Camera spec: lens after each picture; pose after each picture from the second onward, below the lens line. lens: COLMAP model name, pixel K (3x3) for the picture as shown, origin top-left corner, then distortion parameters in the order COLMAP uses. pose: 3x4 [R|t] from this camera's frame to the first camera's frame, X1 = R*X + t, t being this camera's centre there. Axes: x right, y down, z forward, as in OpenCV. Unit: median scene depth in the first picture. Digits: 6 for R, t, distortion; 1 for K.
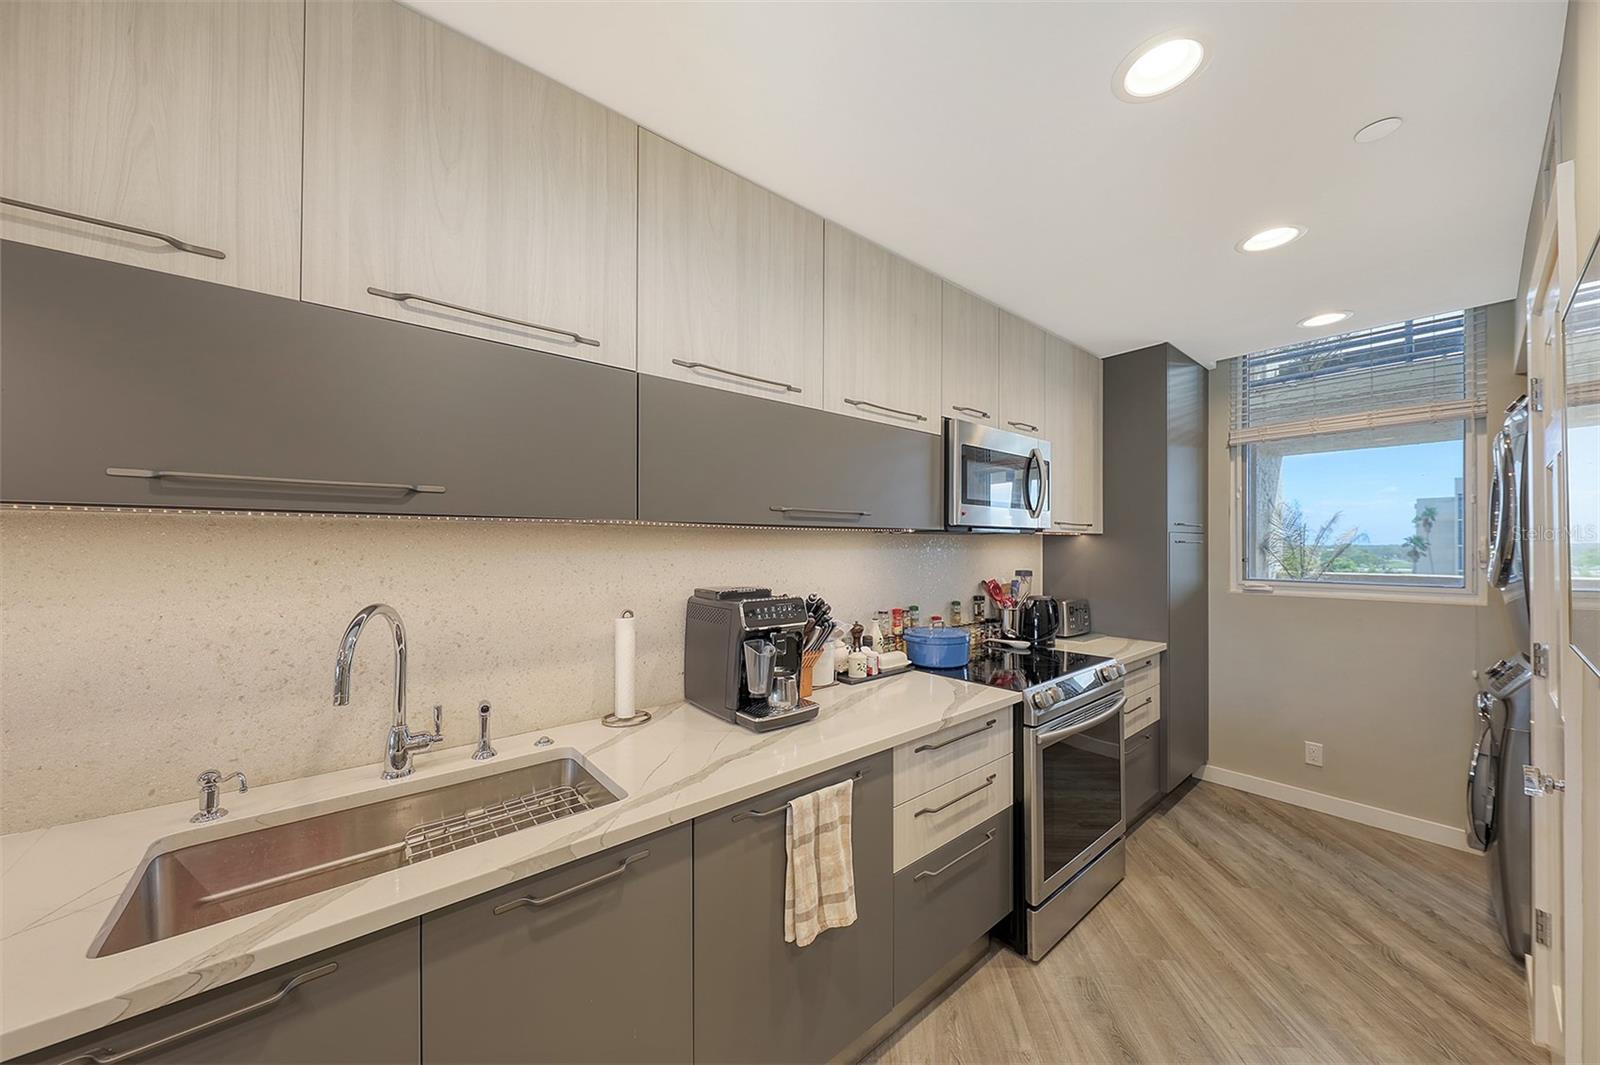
lens RADIAL K [[557.0, 0, 813.8], [0, 557.0, 534.5], [0, 0, 1]] dist [0.005610, -0.001413]
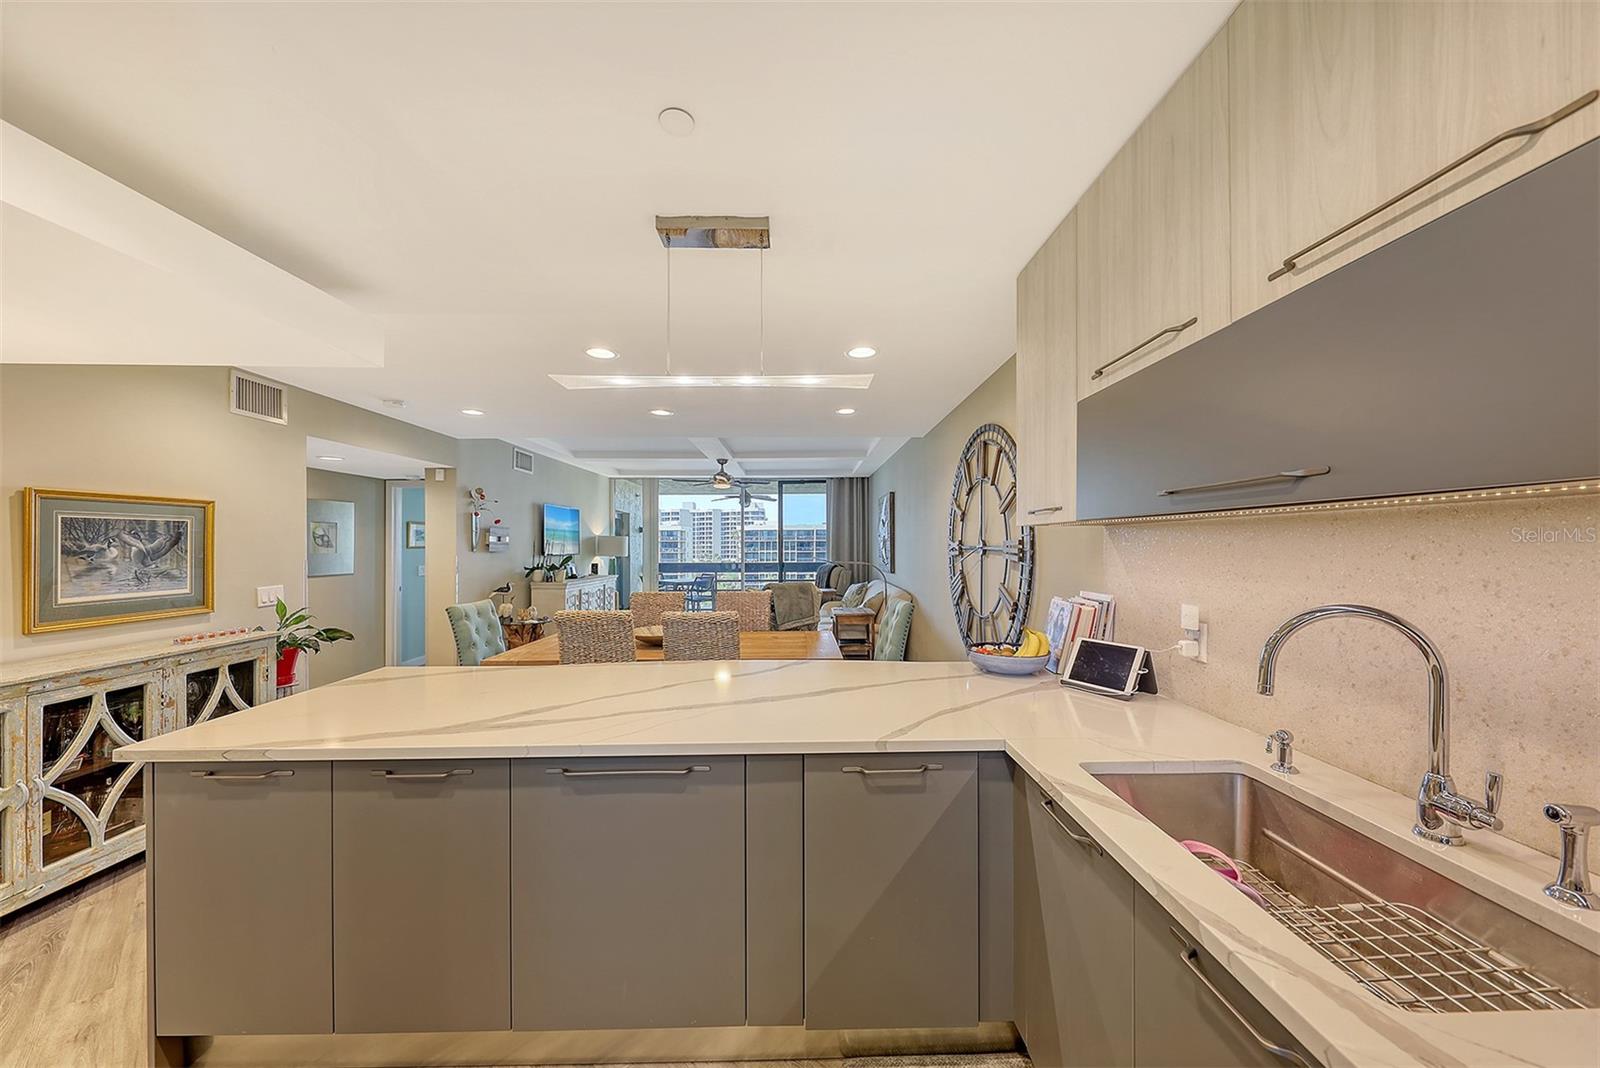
lens RADIAL K [[557.0, 0, 804.6], [0, 557.0, 548.4], [0, 0, 1]] dist [0.005610, -0.001413]
pose [[-0.641919, 0.001507, -0.766771, 0.237315], [0.011695, 0.999901, -0.007825, 0.017574], [0.766683, -0.013991, -0.641873, 0.487815]]
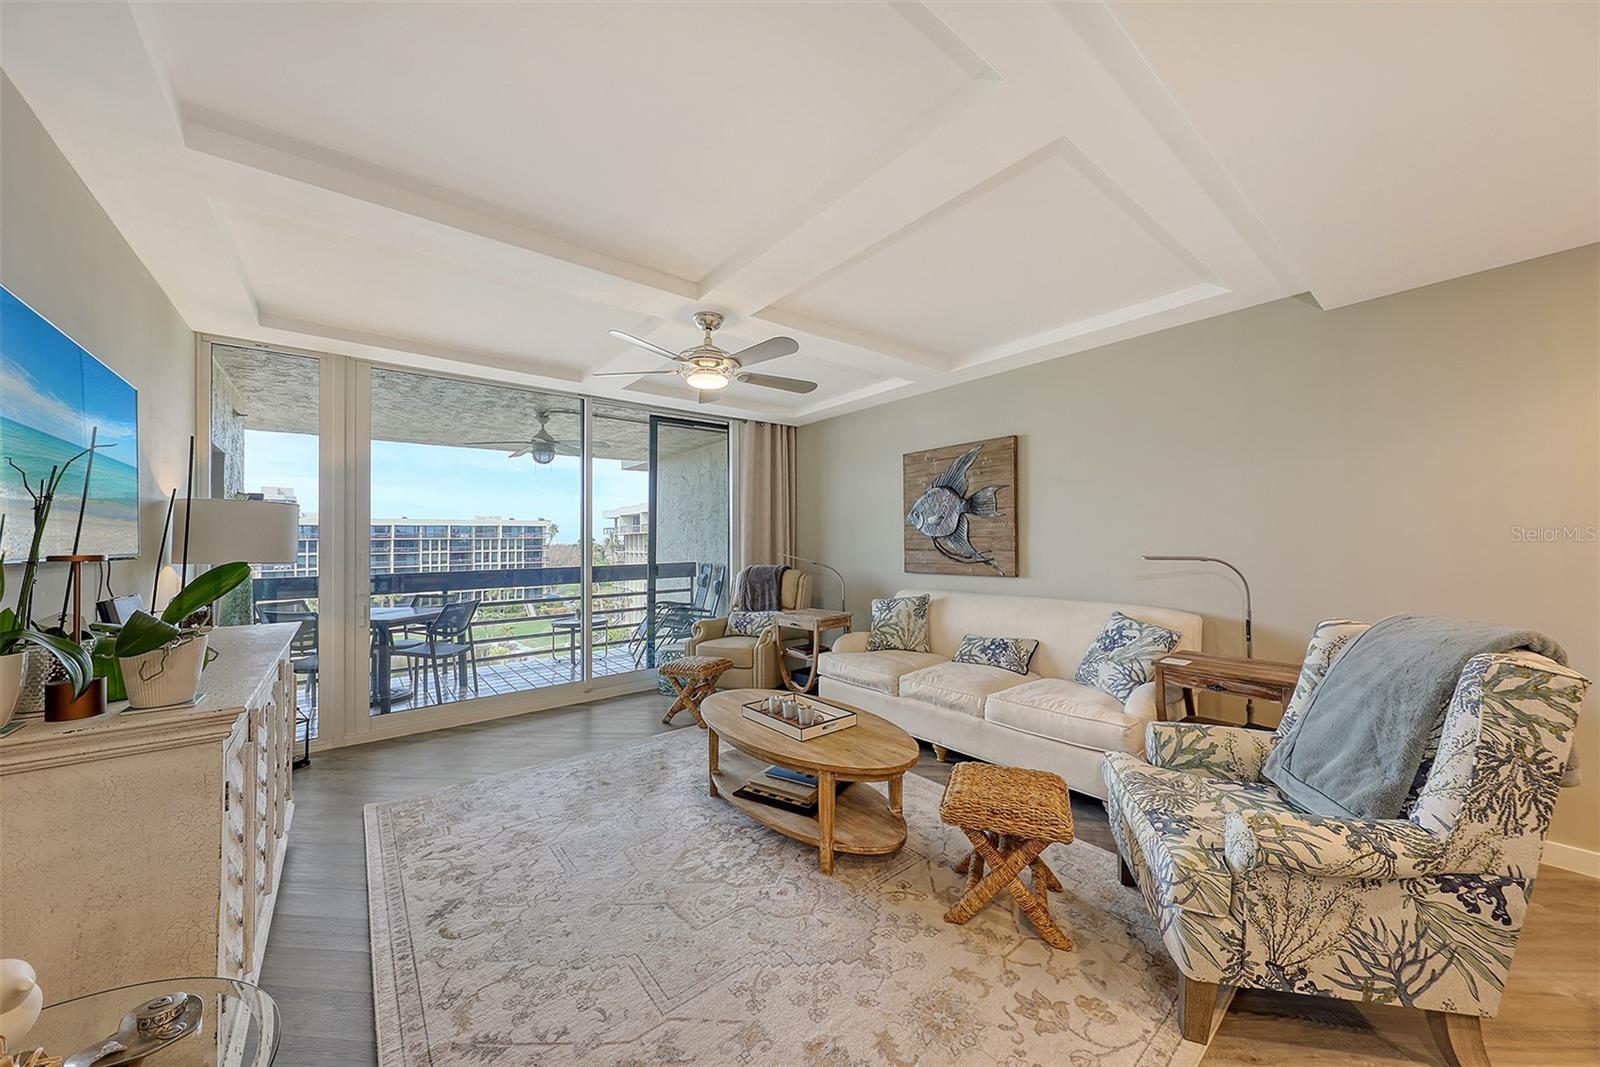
lens RADIAL K [[557.0, 0, 804.6], [0, 557.0, 543.4], [0, 0, 1]] dist [0.005610, -0.001413]
pose [[-0.028746, -0.001668, -0.999585, -0.739048], [0.024527, 0.999696, -0.002373, 0.015990], [0.999286, -0.024586, -0.028696, -1.944417]]
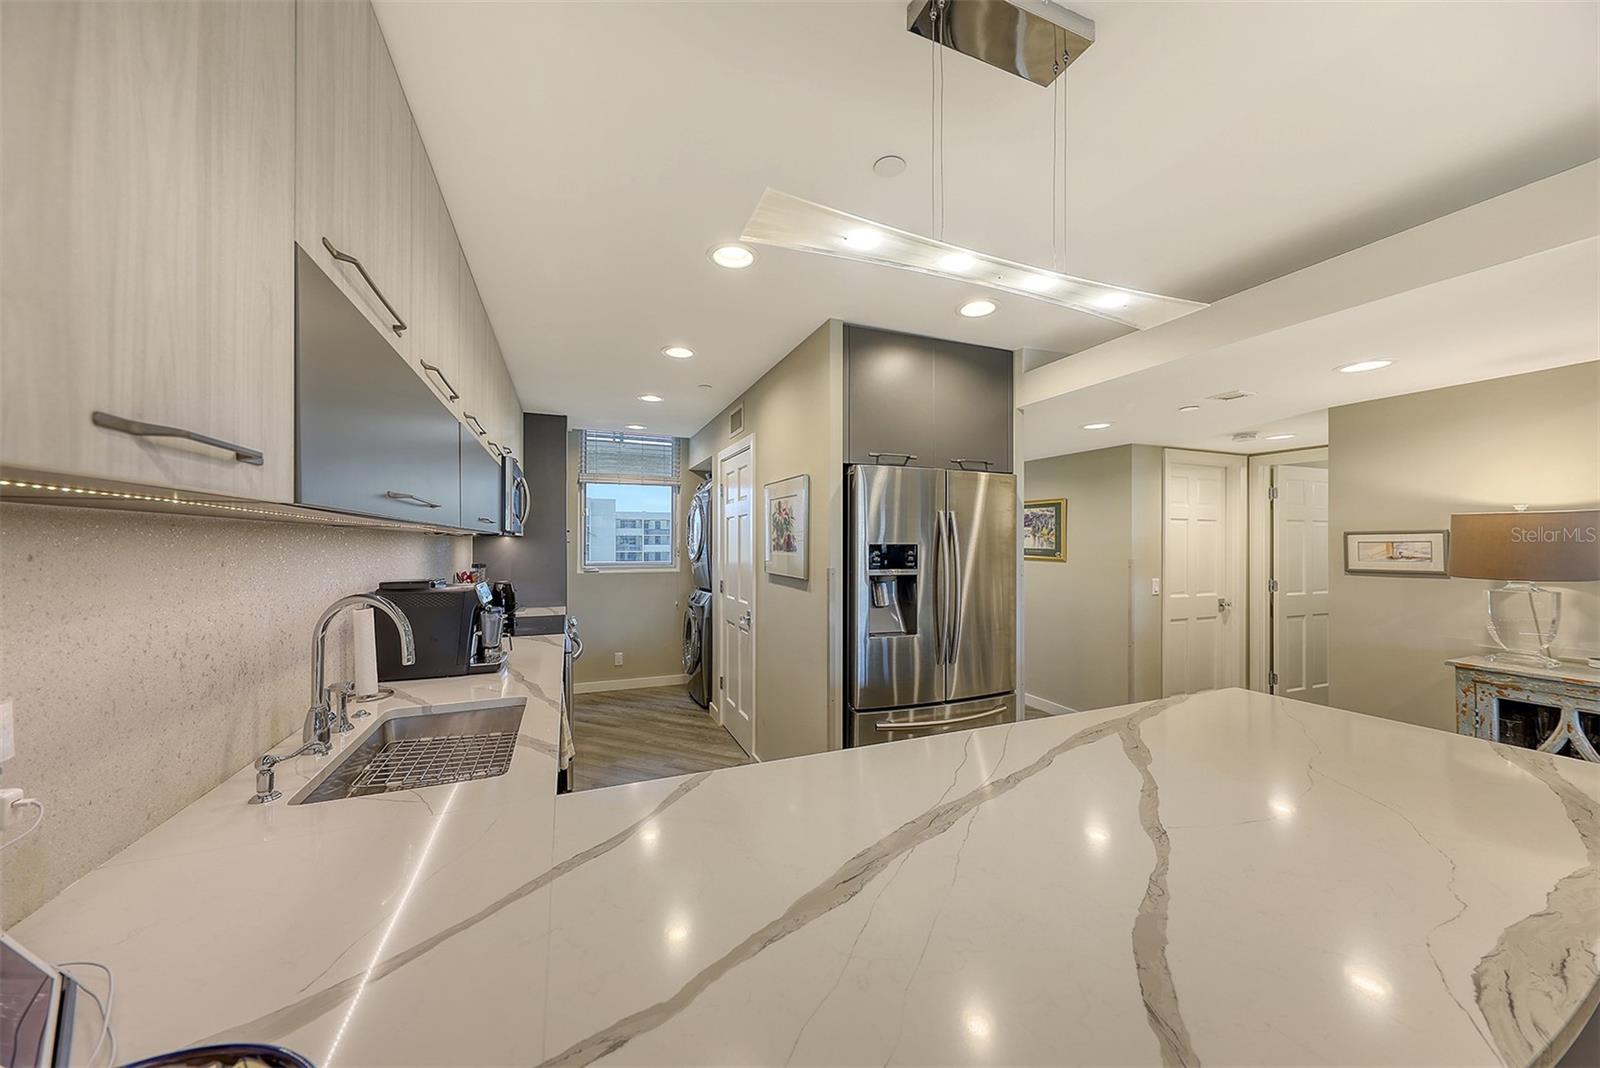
lens RADIAL K [[557.0, 0, 805.5], [0, 557.0, 537.3], [0, 0, 1]] dist [0.005610, -0.001413]
pose [[0.301910, 0.006318, 0.953316, -0.884384], [-0.013330, 0.999908, -0.002405, -0.004921], [-0.953243, -0.011982, 0.301966, -0.155150]]
